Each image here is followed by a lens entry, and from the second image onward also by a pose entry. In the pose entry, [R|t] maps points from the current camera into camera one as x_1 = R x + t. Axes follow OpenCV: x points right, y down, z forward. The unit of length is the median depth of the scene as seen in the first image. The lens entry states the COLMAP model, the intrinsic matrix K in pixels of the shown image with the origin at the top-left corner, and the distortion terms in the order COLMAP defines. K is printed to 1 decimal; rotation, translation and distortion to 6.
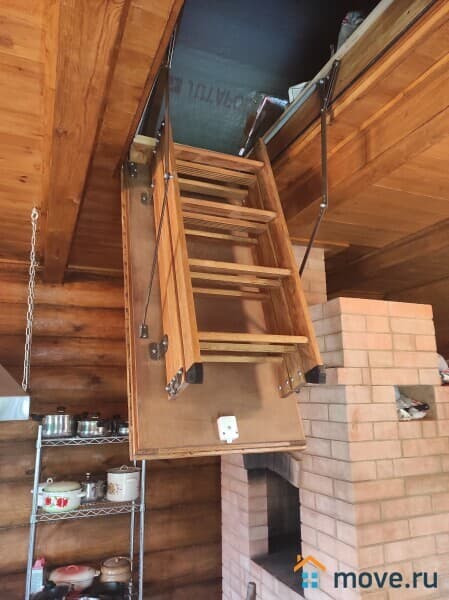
lens RADIAL K [[439.7, 0, 225.2], [0, 439.7, 303.0], [0, 0, 1]] dist [0.036111, -0.012970]
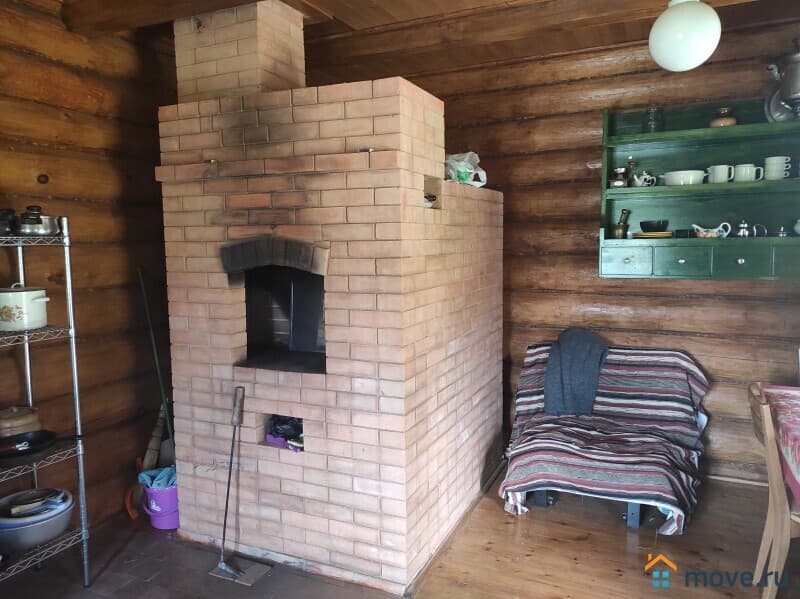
lens RADIAL K [[586.3, 0, 402.0], [0, 586.3, 297.2], [0, 0, 1]] dist [0.036111, -0.012970]
pose [[0.740153, -0.061050, 0.669662, -0.579836], [-0.139585, 0.960229, 0.241818, 0.128344], [-0.657792, -0.272457, 0.702194, -0.030182]]
